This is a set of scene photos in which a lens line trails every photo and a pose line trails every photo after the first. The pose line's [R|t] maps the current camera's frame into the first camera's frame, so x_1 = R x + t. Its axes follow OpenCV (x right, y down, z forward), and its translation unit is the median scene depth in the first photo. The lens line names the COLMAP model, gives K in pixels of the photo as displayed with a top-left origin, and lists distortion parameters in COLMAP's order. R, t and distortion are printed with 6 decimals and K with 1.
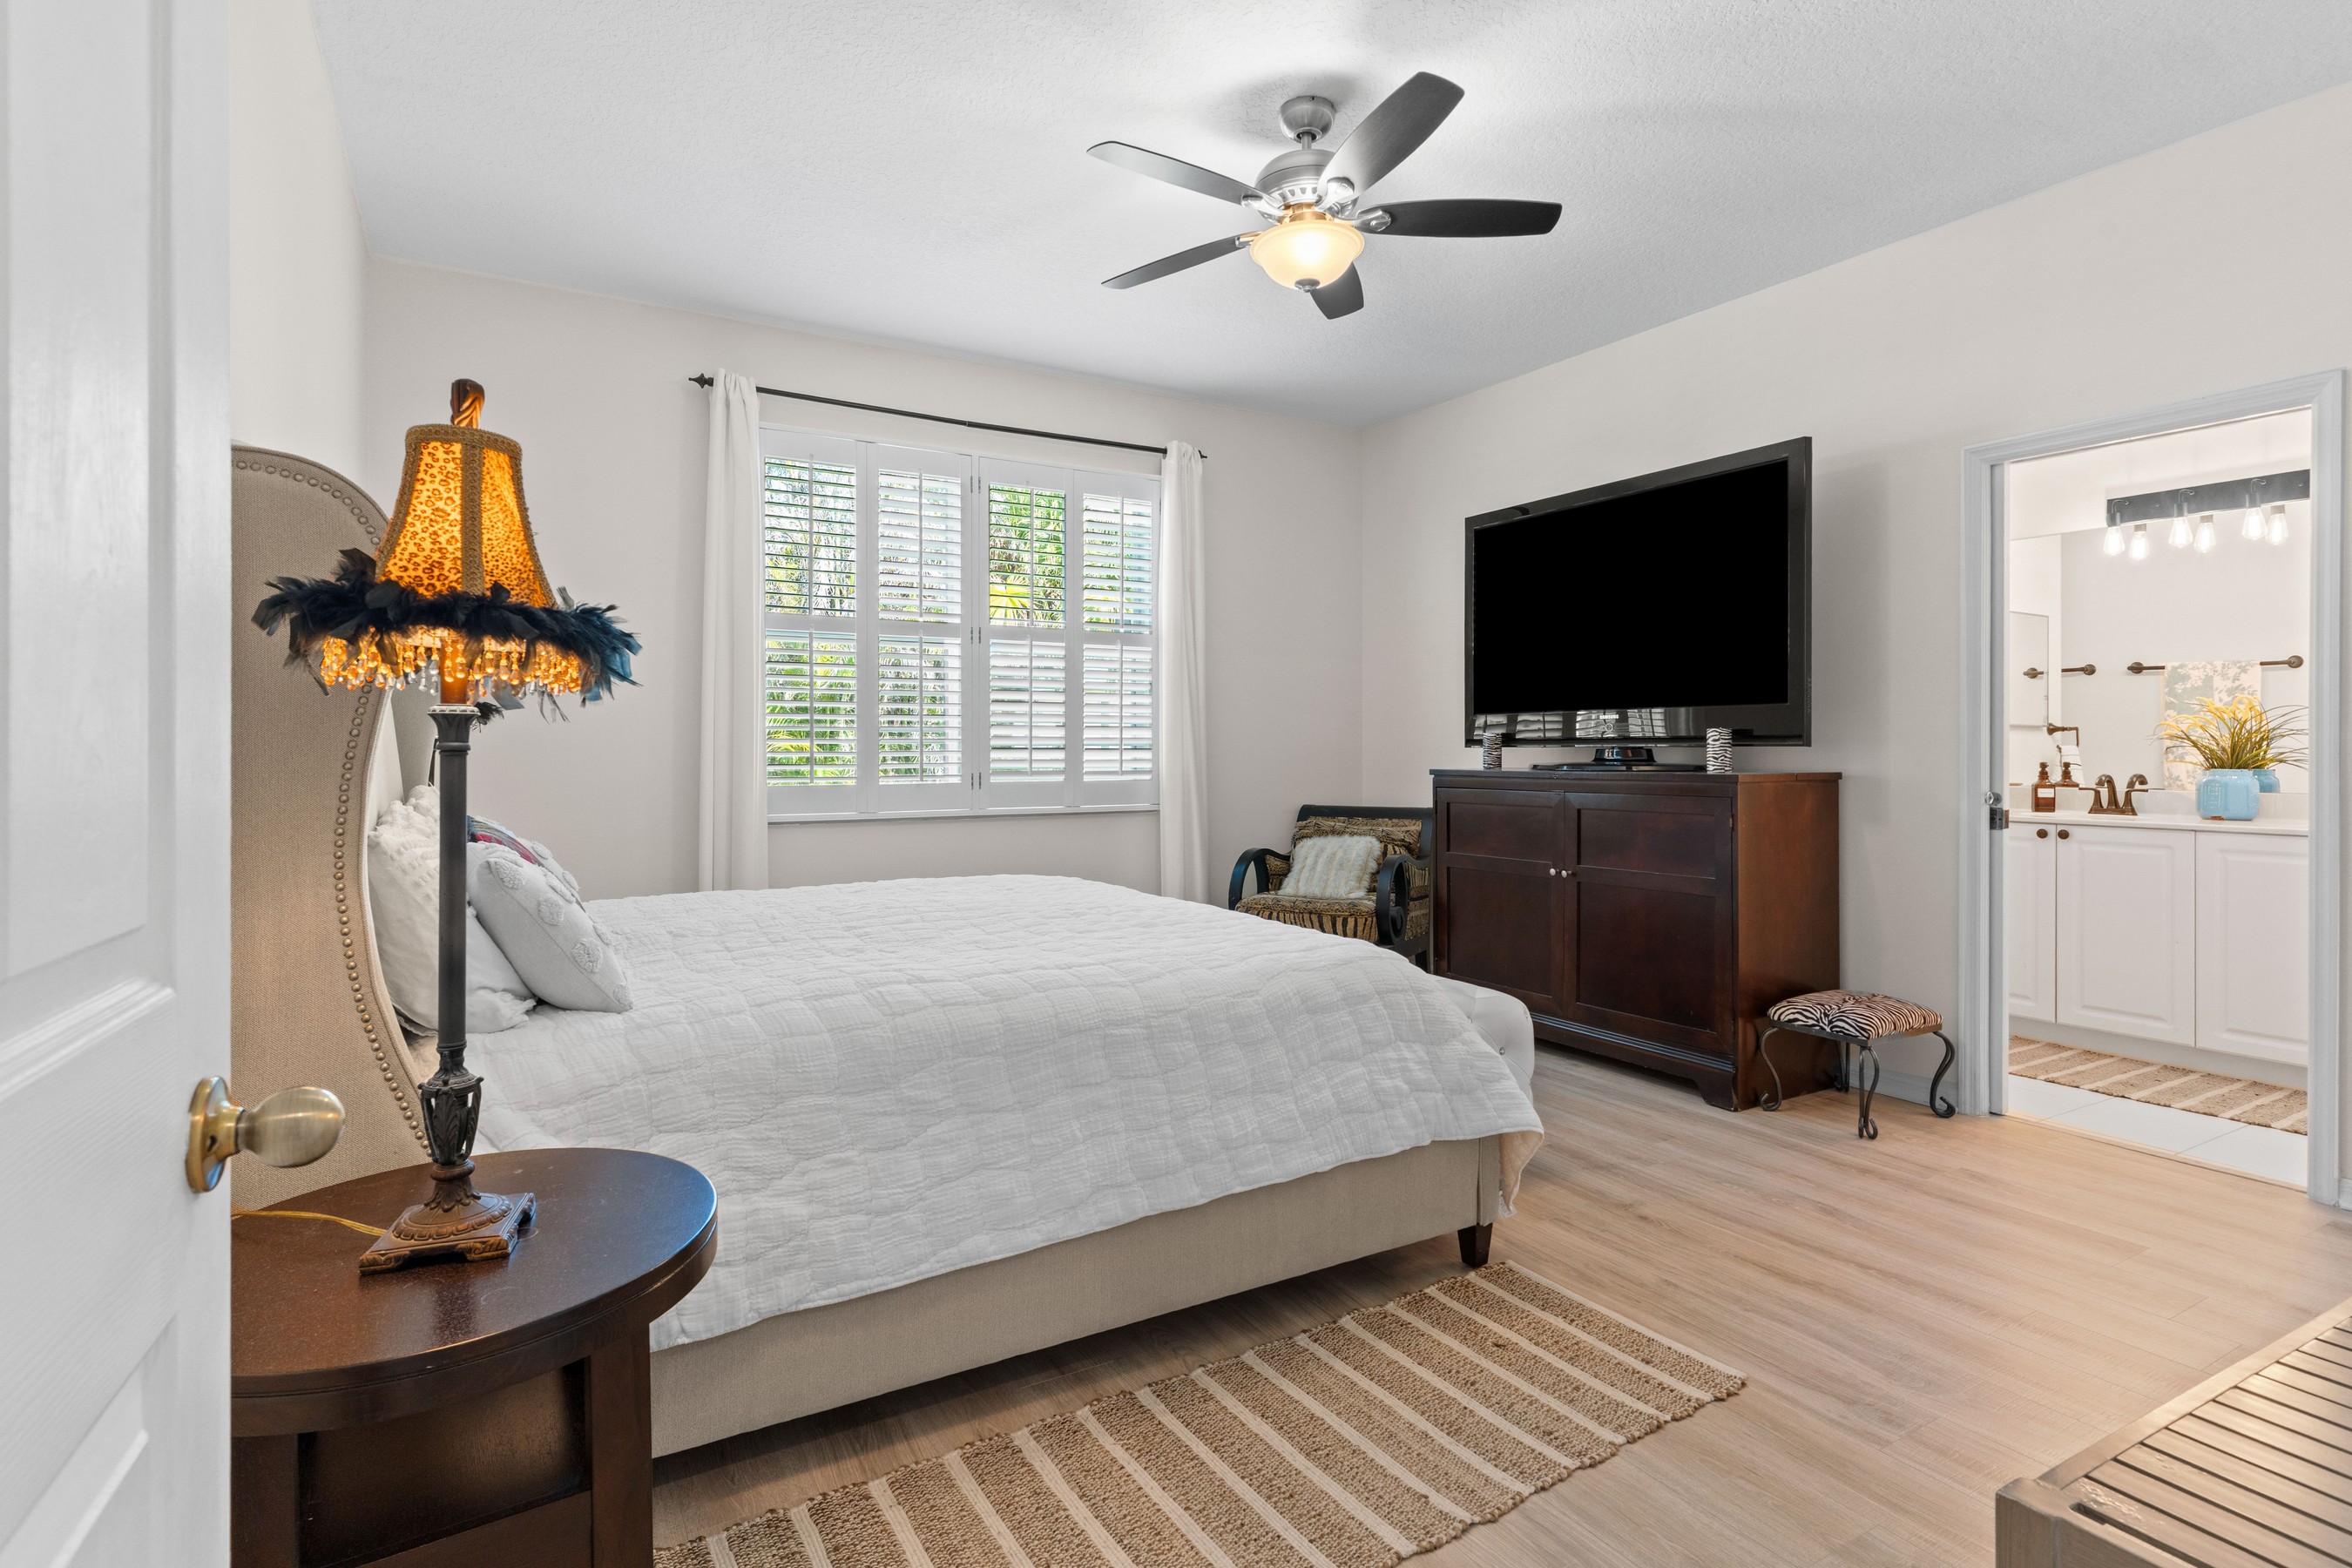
lens RADIAL K [[1170.2, 0, 1167.0], [0, 1170.2, 767.9], [0, 0, 1]] dist [0.002523, 0.000348]
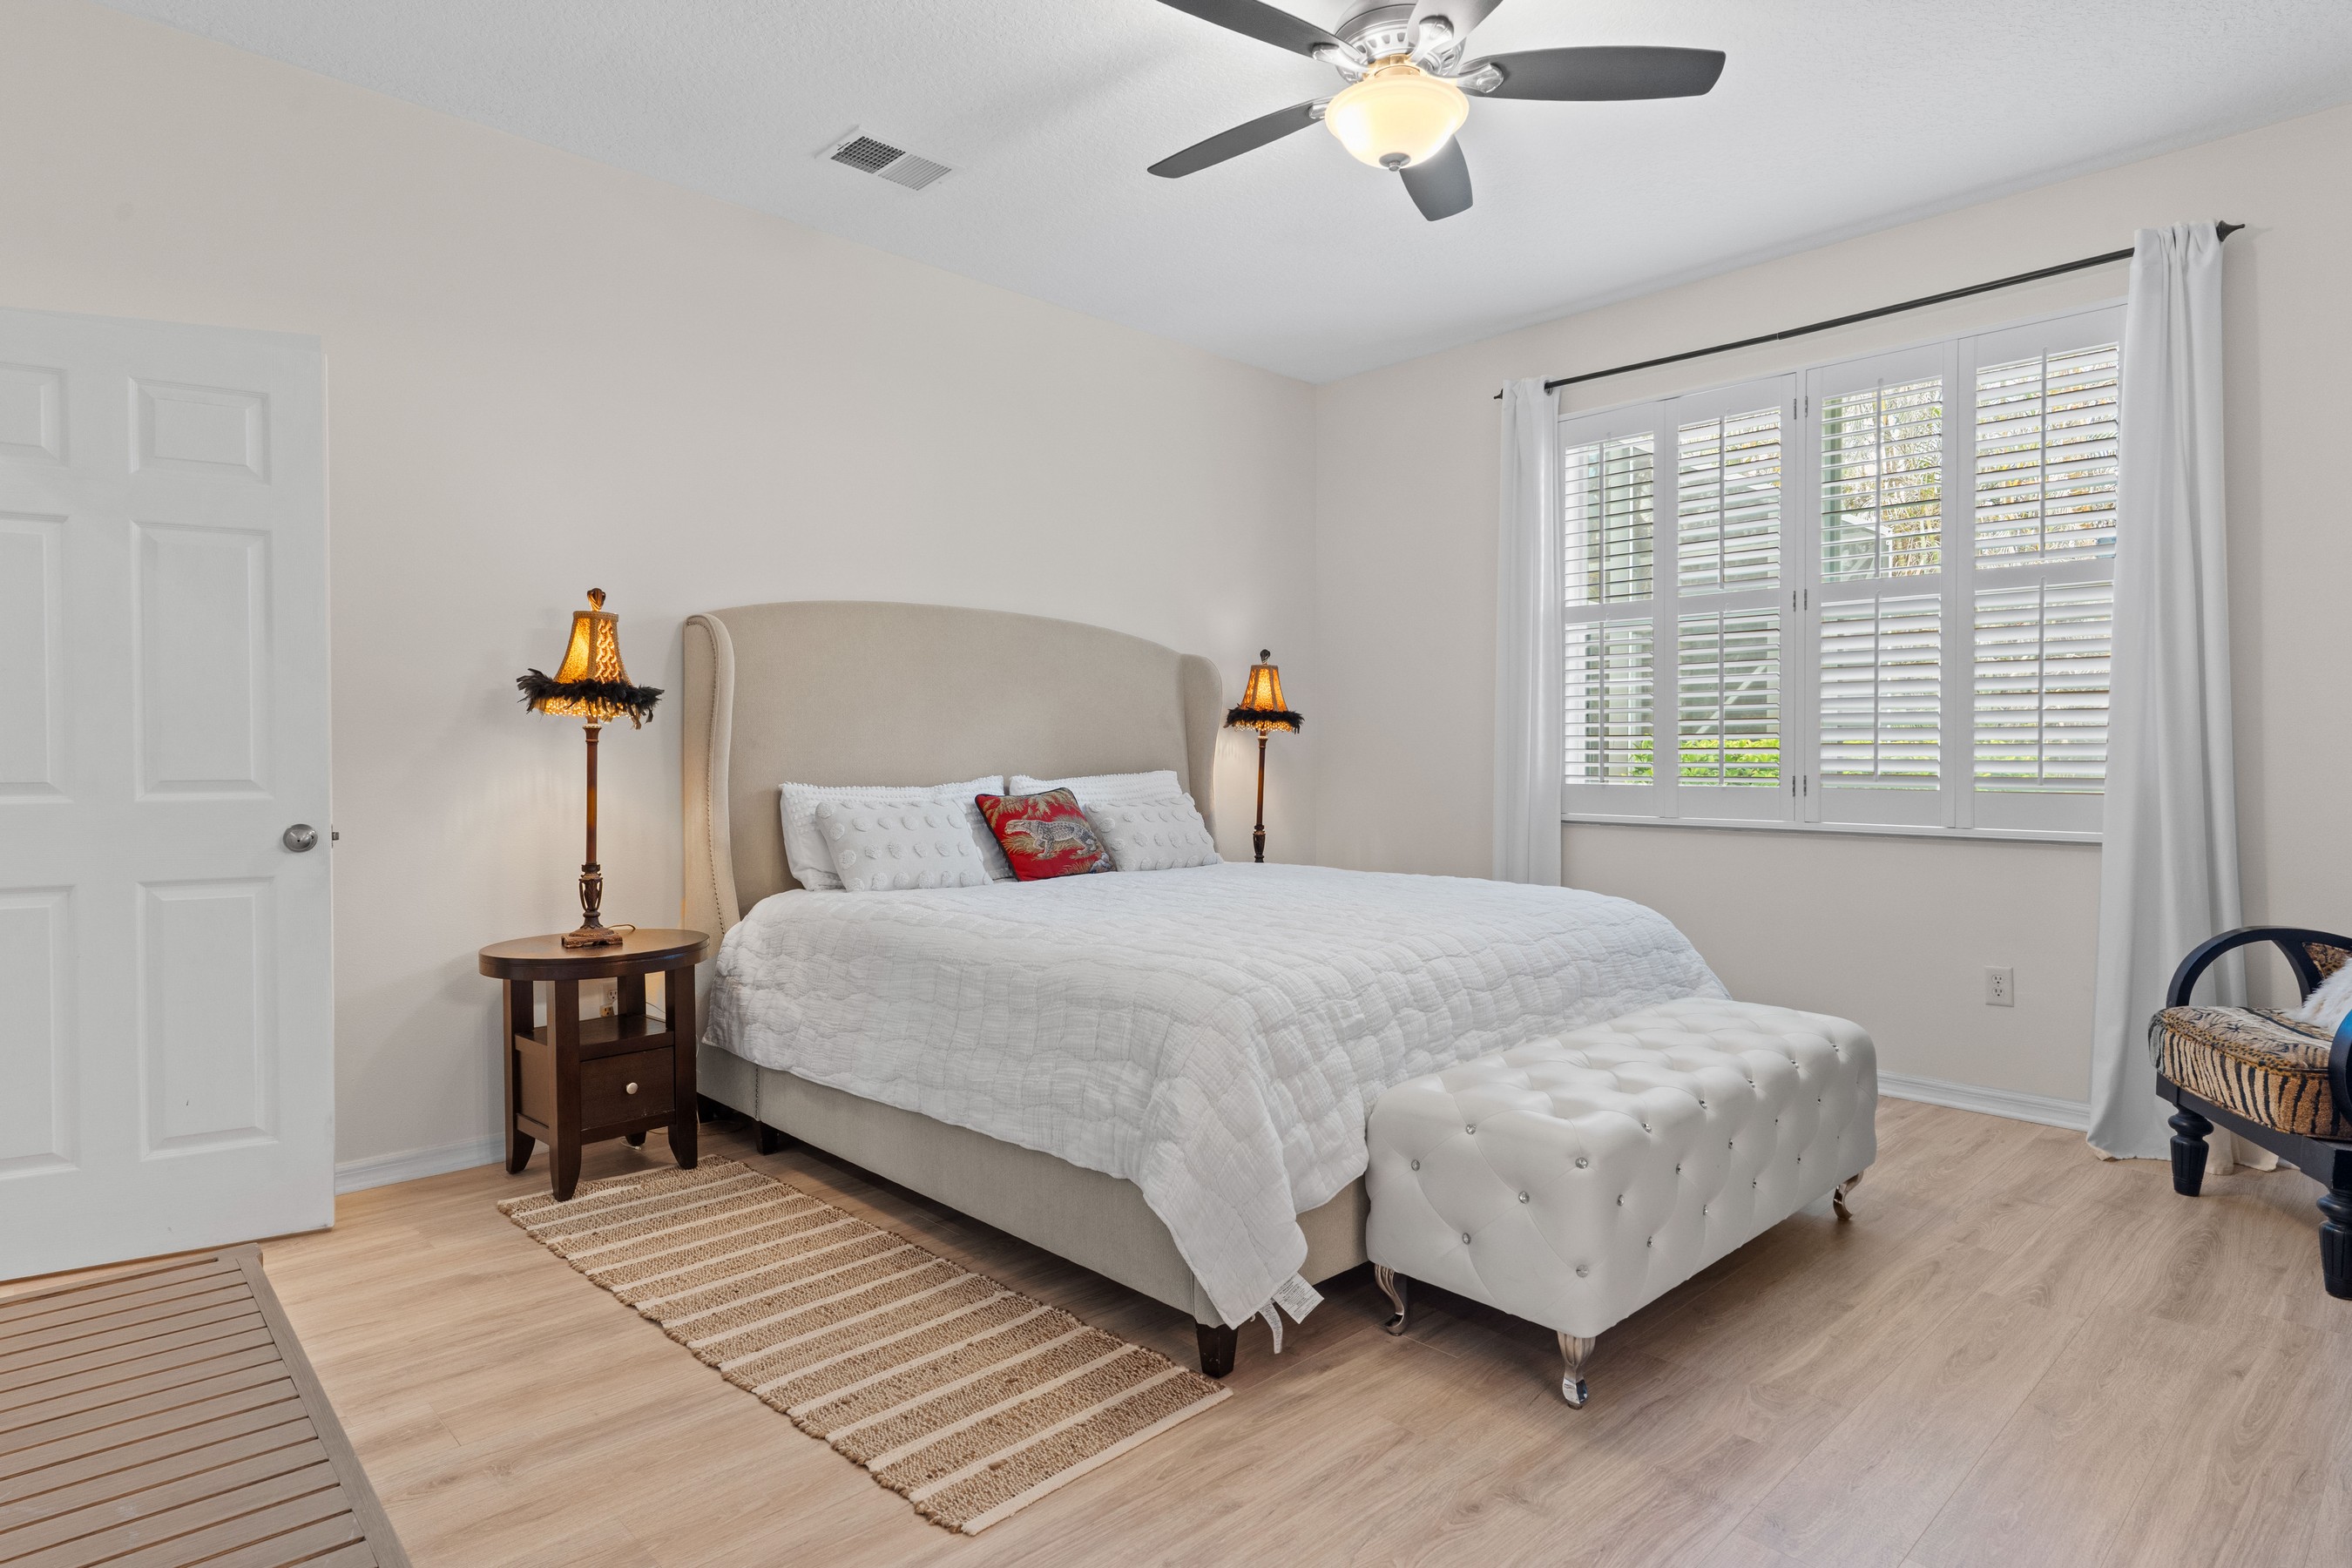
lens RADIAL K [[1264.4, 0, 1176.0], [0, 1264.4, 784.0], [0, 0, 1]] dist [0.017664, 0.000069]
pose [[0.234079, 0.021148, -0.971987, 1.278138], [-0.013635, 0.999736, 0.018469, -0.000420], [0.972122, 0.008930, 0.234306, 0.883965]]
